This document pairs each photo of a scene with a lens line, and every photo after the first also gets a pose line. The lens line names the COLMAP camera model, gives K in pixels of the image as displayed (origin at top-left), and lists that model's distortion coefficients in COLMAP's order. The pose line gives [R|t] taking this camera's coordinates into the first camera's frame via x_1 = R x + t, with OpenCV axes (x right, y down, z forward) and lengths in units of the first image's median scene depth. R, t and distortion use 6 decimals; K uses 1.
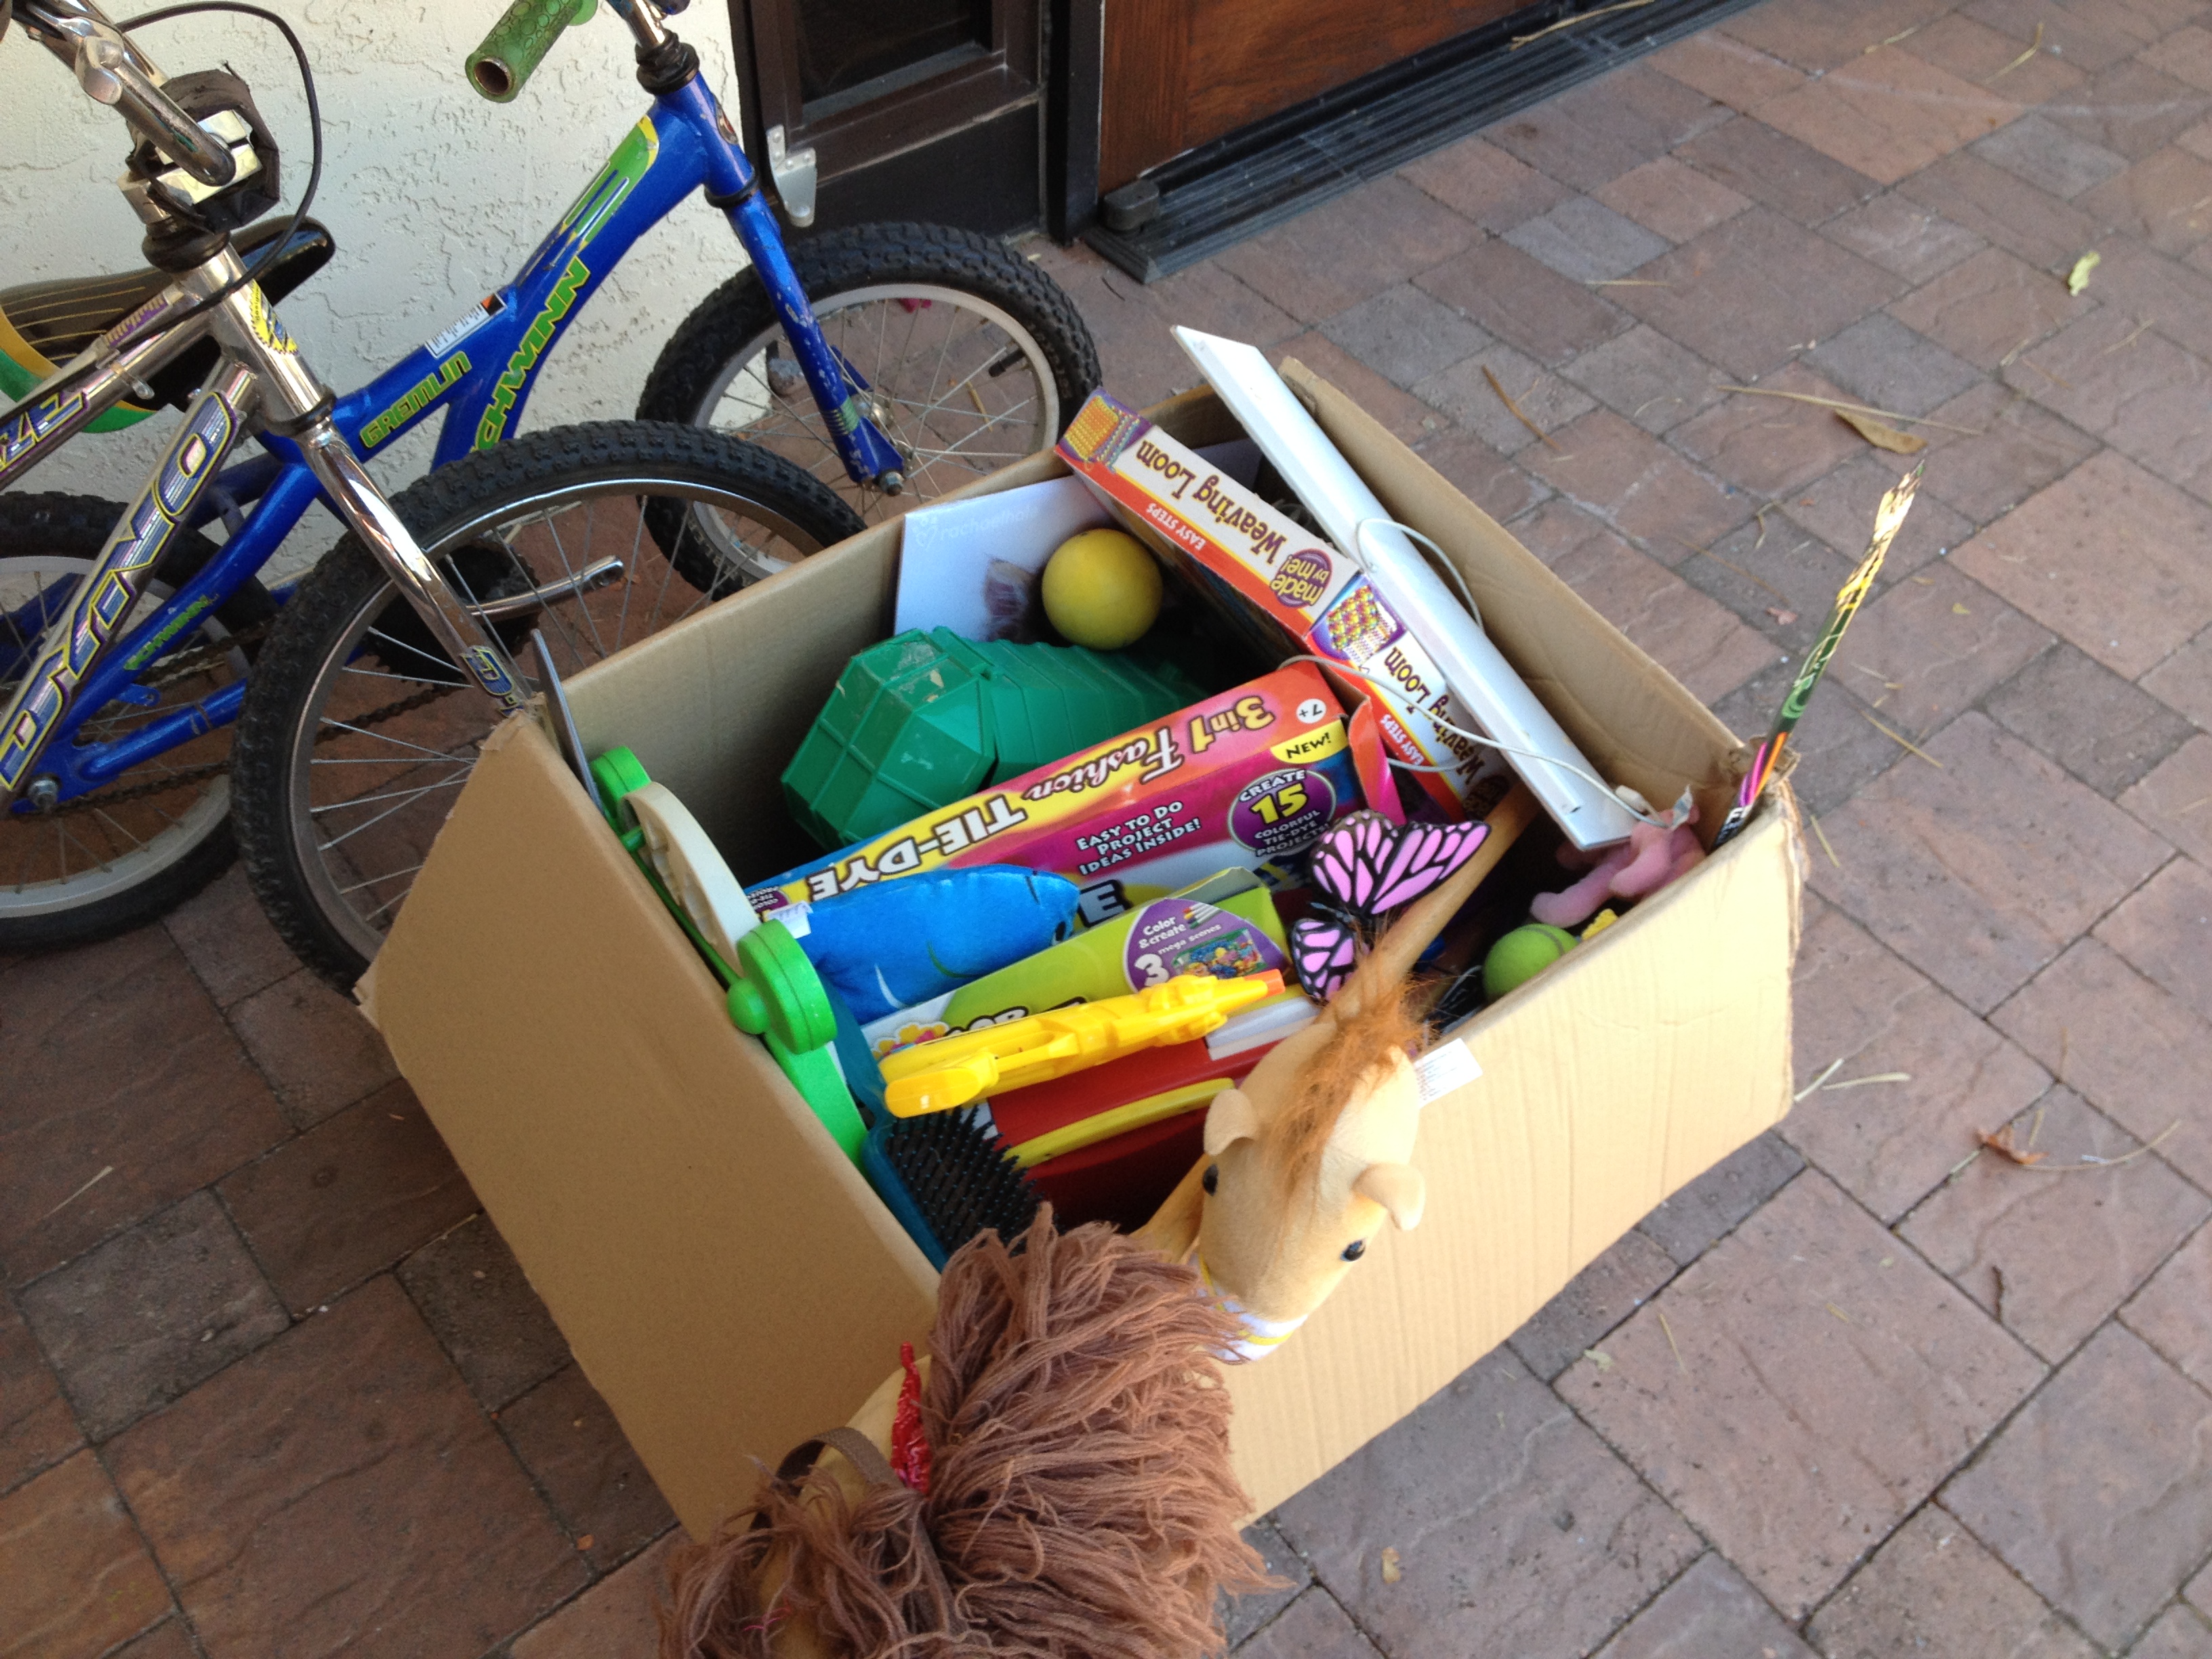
lens RADIAL K [[2248.0, 0, 1106.0], [0, 2248.0, 829.5], [0, 0, 1]] dist [0.169004, -0.345972]
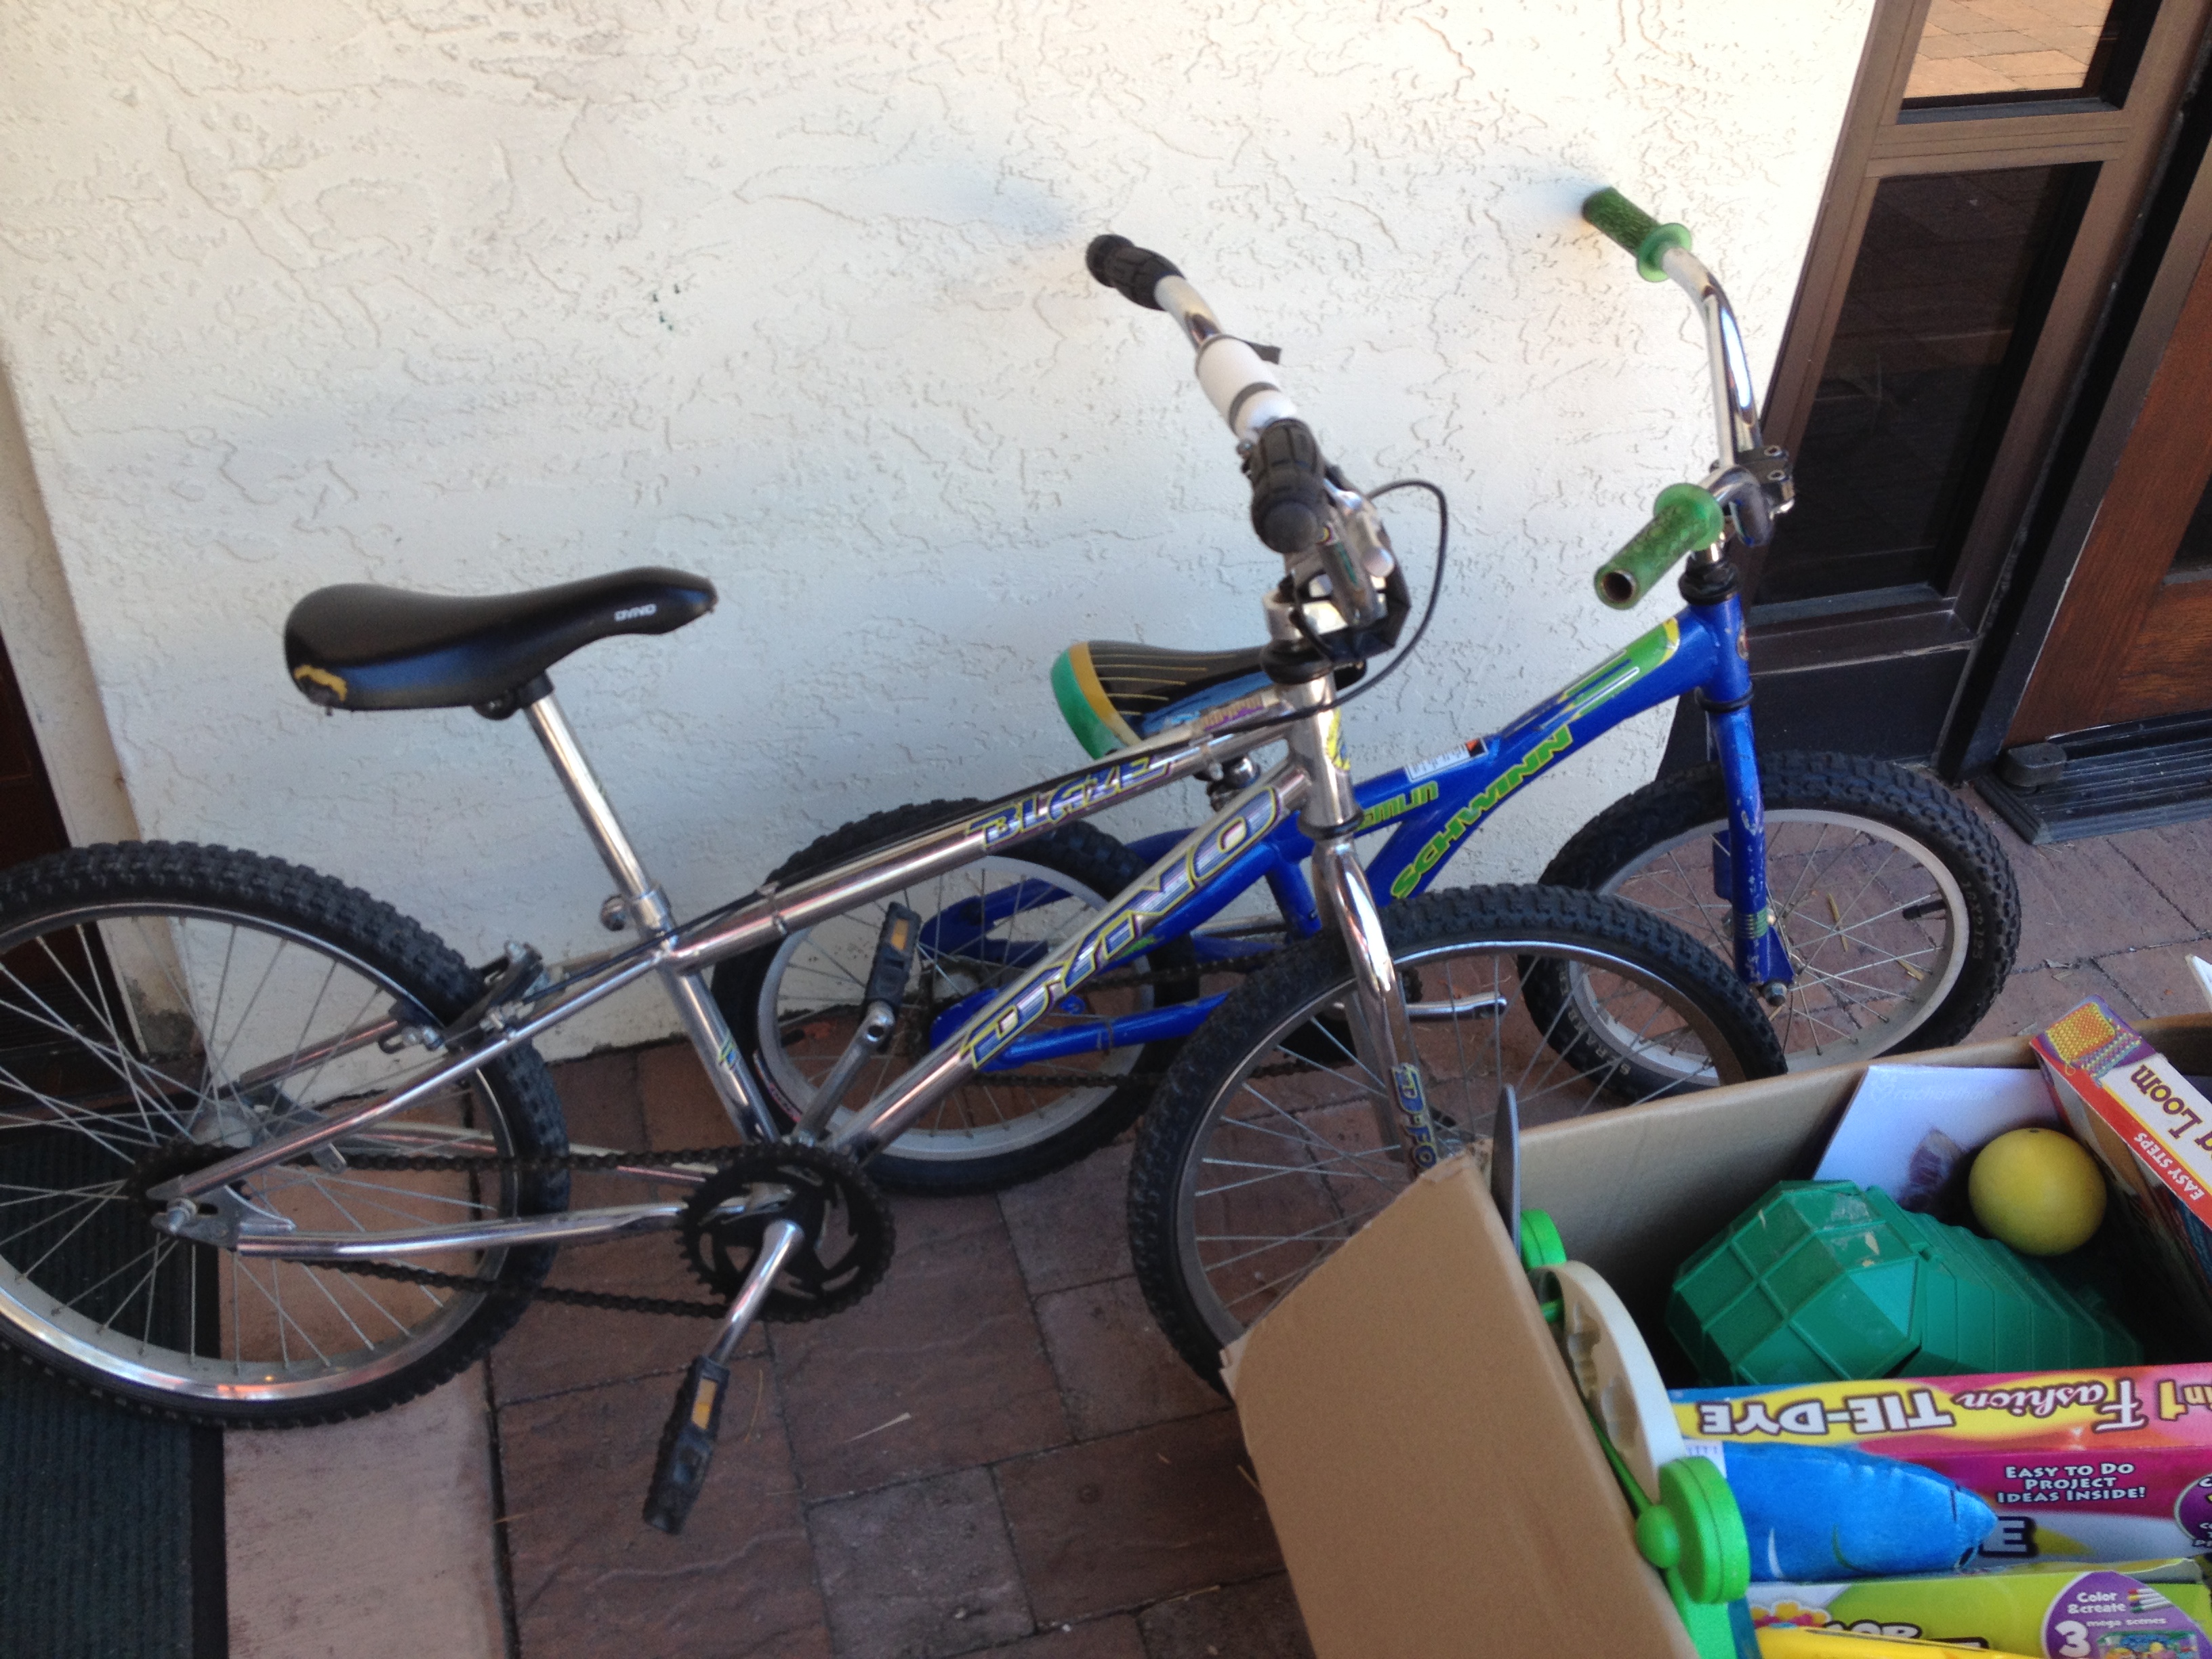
lens RADIAL K [[2221.4, 0, 1041.9], [0, 2221.4, 823.2], [0, 0, 1]] dist [0.212326, -0.404046]
pose [[0.924898, 0.265687, -0.271982, -0.186859], [-0.304152, 0.946259, -0.109937, -0.021092], [0.228156, 0.184404, 0.956002, -0.055668]]
